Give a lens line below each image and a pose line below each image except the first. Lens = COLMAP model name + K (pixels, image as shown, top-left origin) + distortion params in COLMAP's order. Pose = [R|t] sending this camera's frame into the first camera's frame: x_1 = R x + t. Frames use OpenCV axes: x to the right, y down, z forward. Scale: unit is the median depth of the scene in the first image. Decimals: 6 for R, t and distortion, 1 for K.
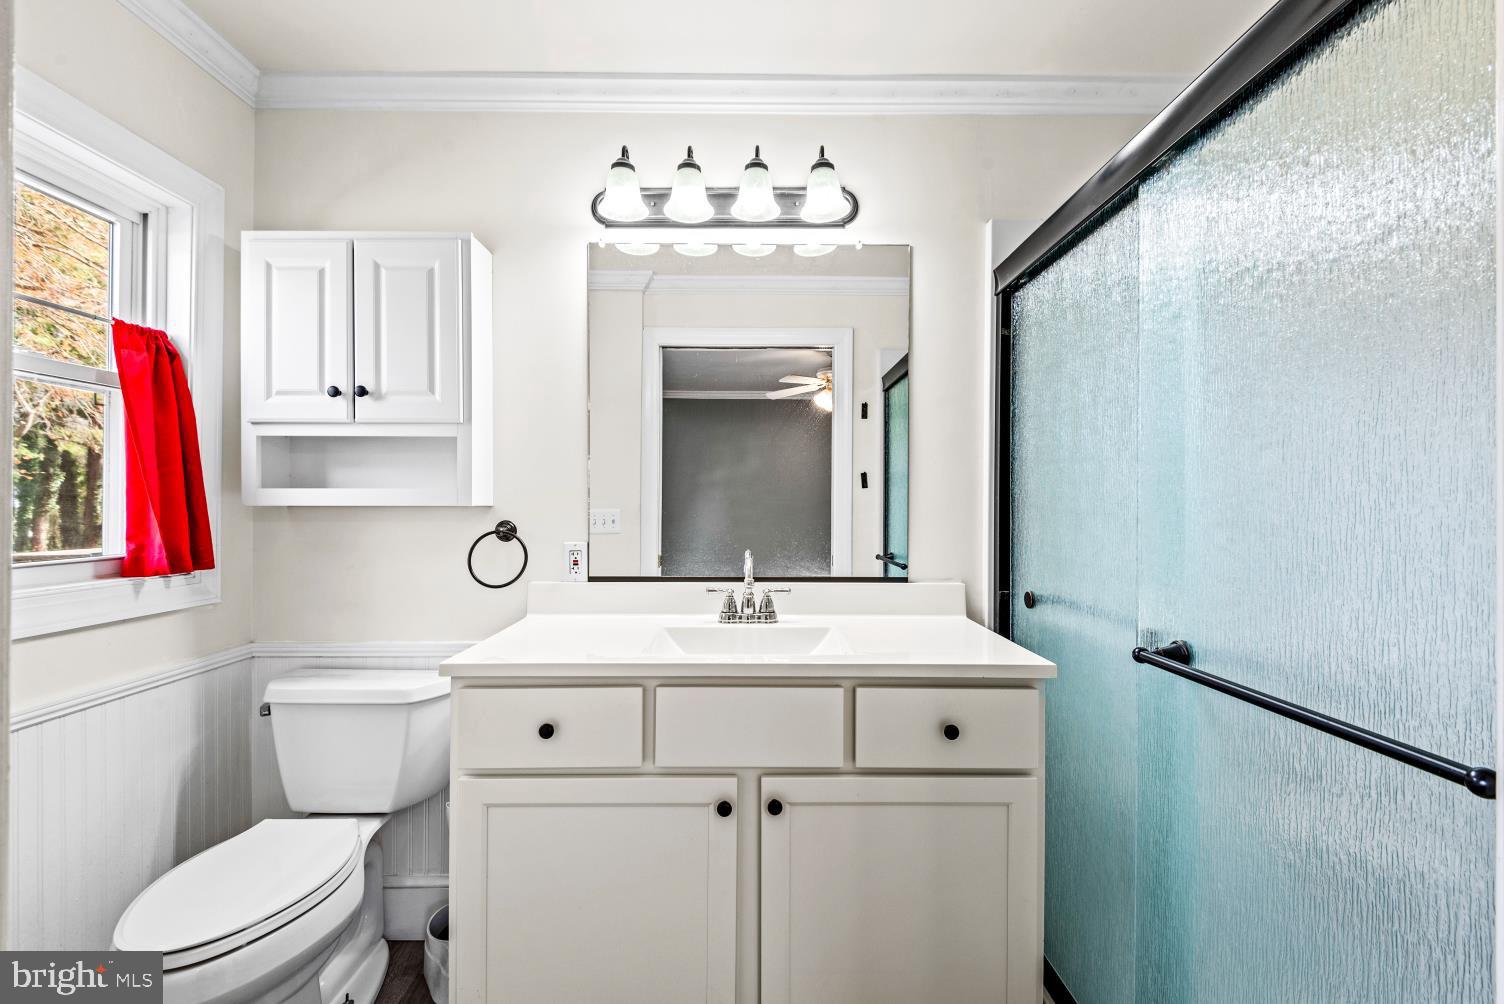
lens RADIAL K [[672.3, 0, 750.9], [0, 672.3, 503.0], [0, 0, 1]] dist [-0.001730, 0.000221]
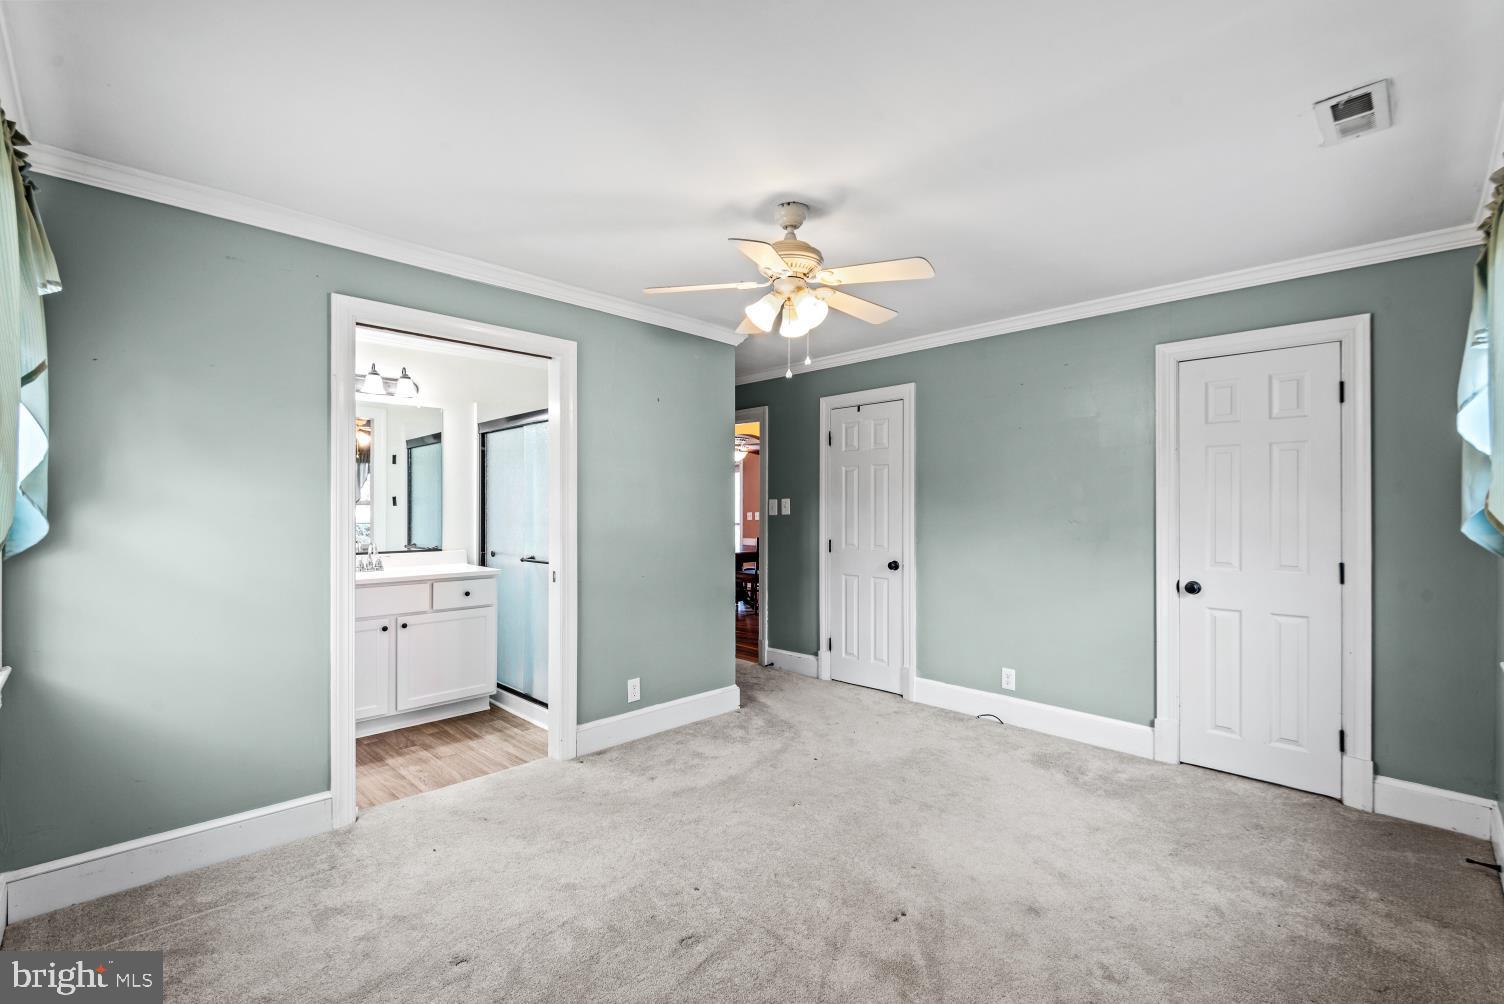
lens RADIAL K [[672.3, 0, 754.7], [0, 672.3, 510.1], [0, 0, 1]] dist [-0.001730, 0.000221]
pose [[0.722948, -0.004496, 0.690887, -0.693811], [-0.001753, 0.999964, 0.008342, -0.056640], [-0.690900, -0.007242, 0.722914, -1.693418]]
